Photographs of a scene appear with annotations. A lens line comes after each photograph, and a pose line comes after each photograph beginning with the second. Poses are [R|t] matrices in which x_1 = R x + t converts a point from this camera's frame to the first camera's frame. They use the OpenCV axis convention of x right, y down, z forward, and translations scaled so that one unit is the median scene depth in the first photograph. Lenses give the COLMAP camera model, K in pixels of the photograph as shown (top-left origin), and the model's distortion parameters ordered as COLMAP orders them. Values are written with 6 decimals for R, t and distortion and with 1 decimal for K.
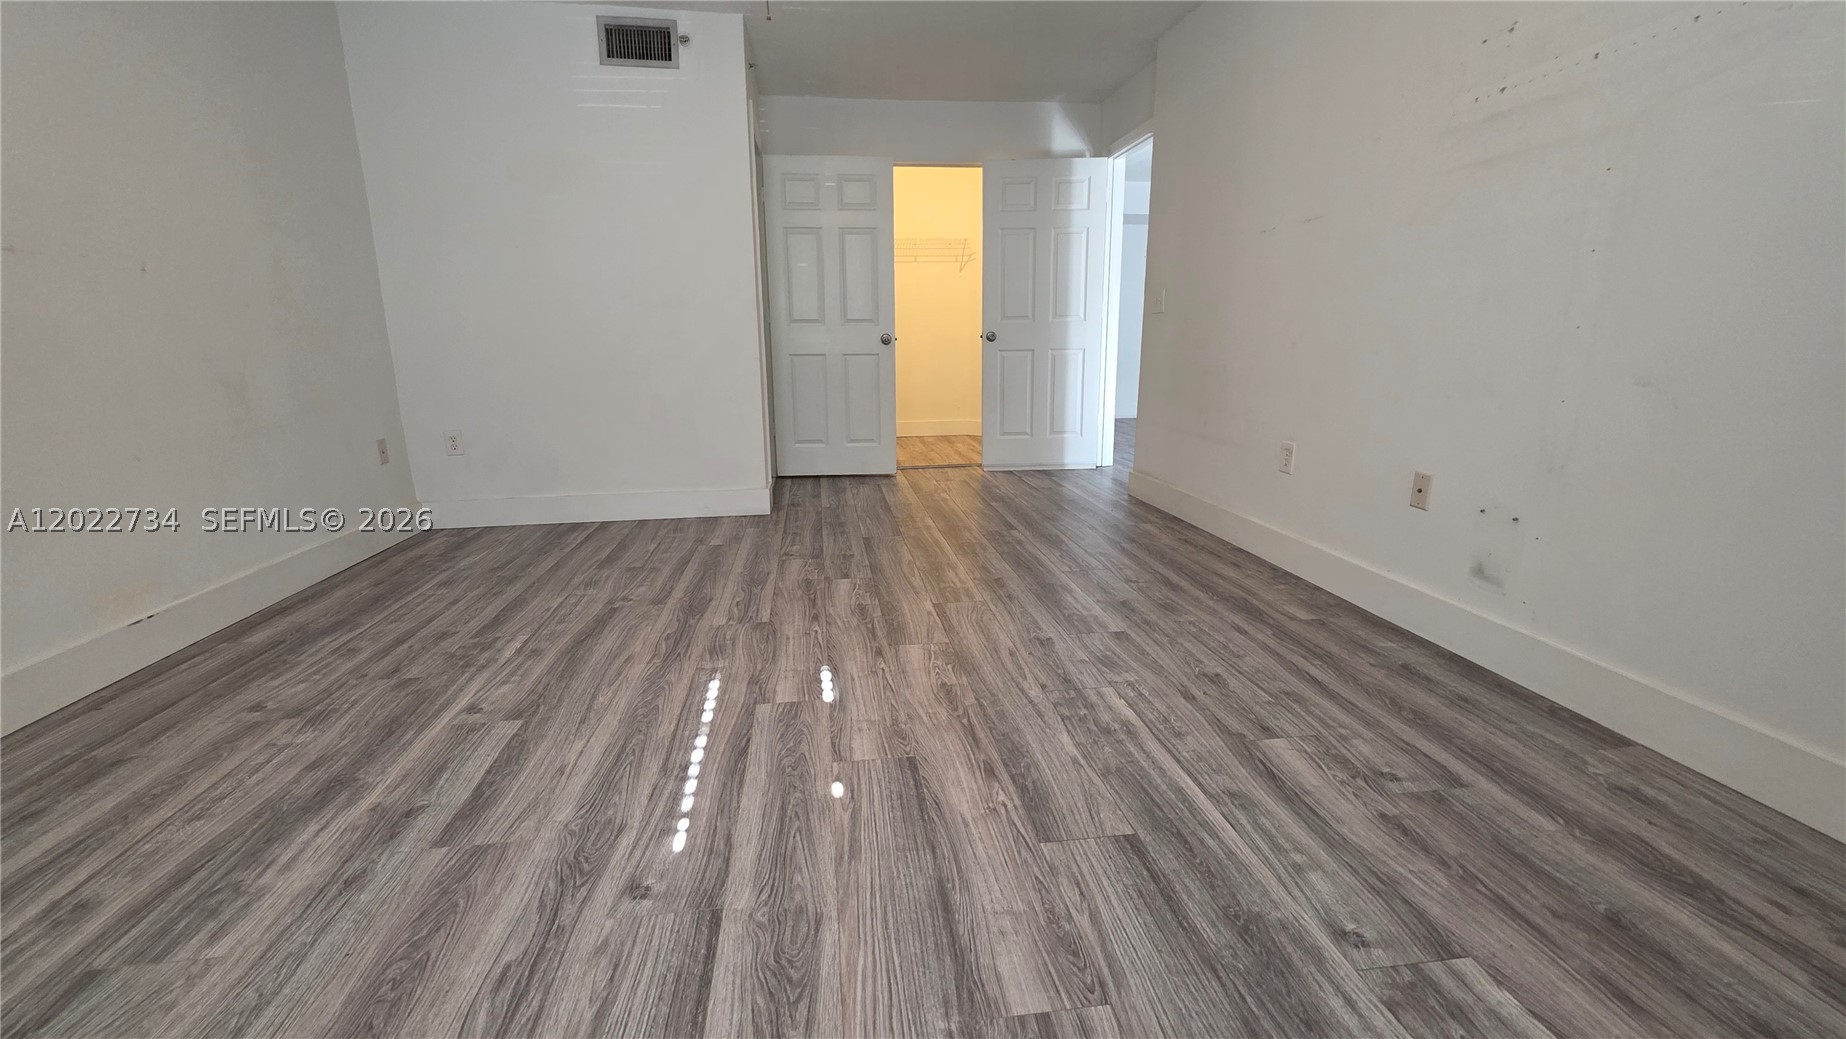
lens RADIAL K [[735.6, 0, 910.0], [0, 735.6, 509.7], [0, 0, 1]] dist [0.000414, 0.000314]
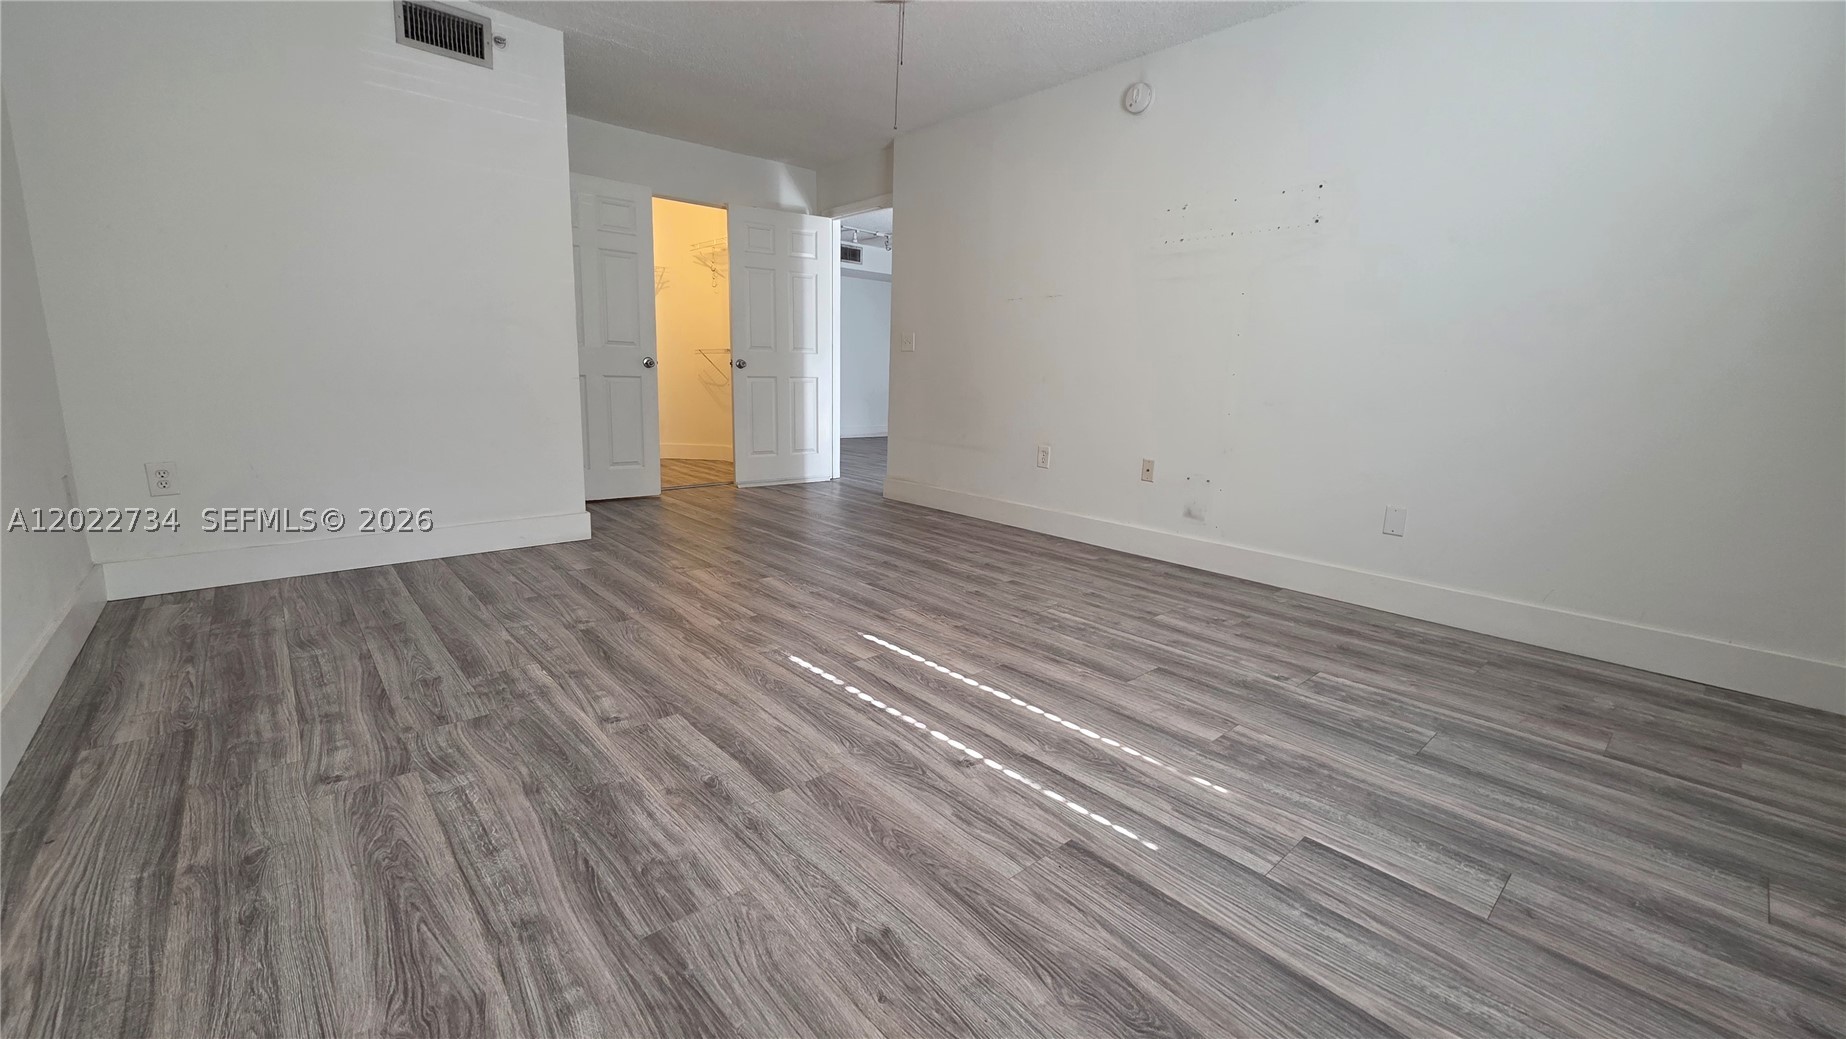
lens RADIAL K [[735.6, 0, 910.0], [0, 735.6, 509.7], [0, 0, 1]] dist [0.000414, 0.000314]
pose [[0.828608, -0.071422, 0.555254, -0.678572], [0.092647, 0.995647, -0.010189, 0.030066], [-0.552109, 0.059885, 0.831618, -0.065158]]
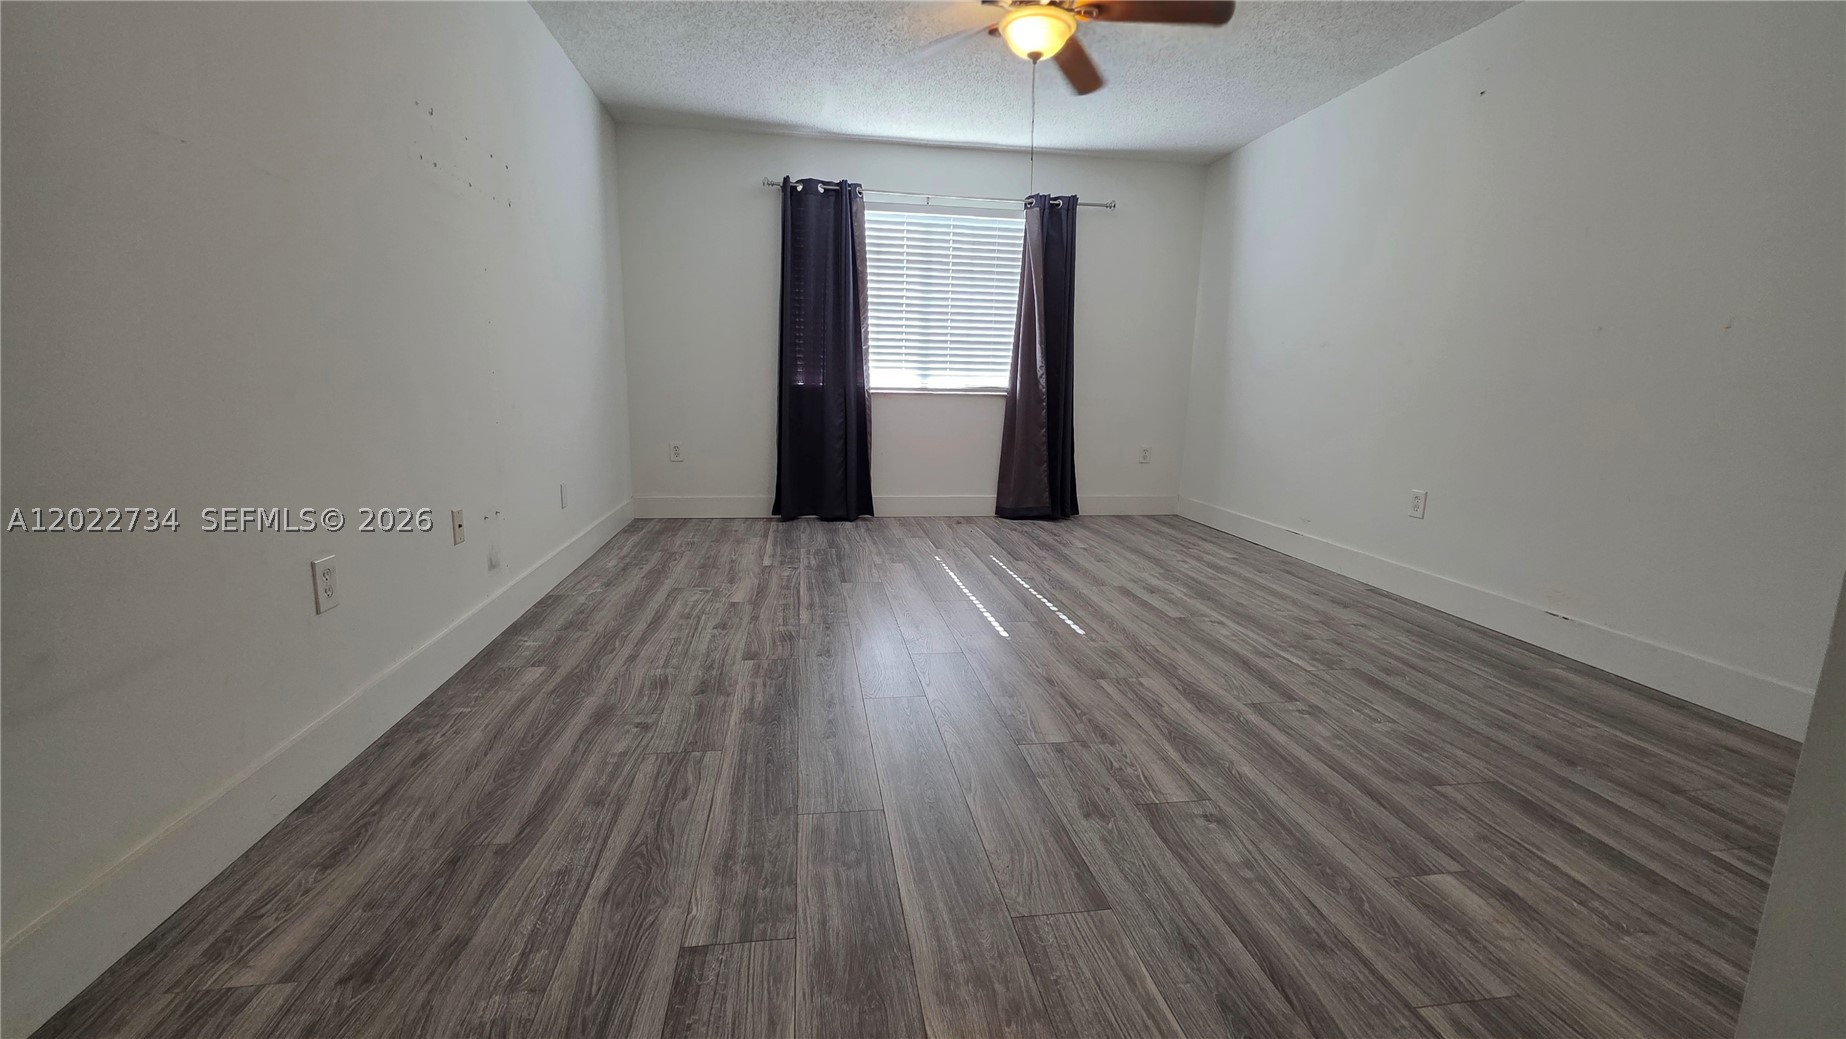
lens RADIAL K [[740.3, 0, 910.4], [0, 740.3, 508.7], [0, 0, 1]] dist [0.000161, -0.000303]
pose [[-0.999788, -0.008349, -0.018826, 0.078721], [-0.015073, 0.919550, 0.392685, -0.481617], [0.014033, 0.392885, -0.919480, 2.014927]]
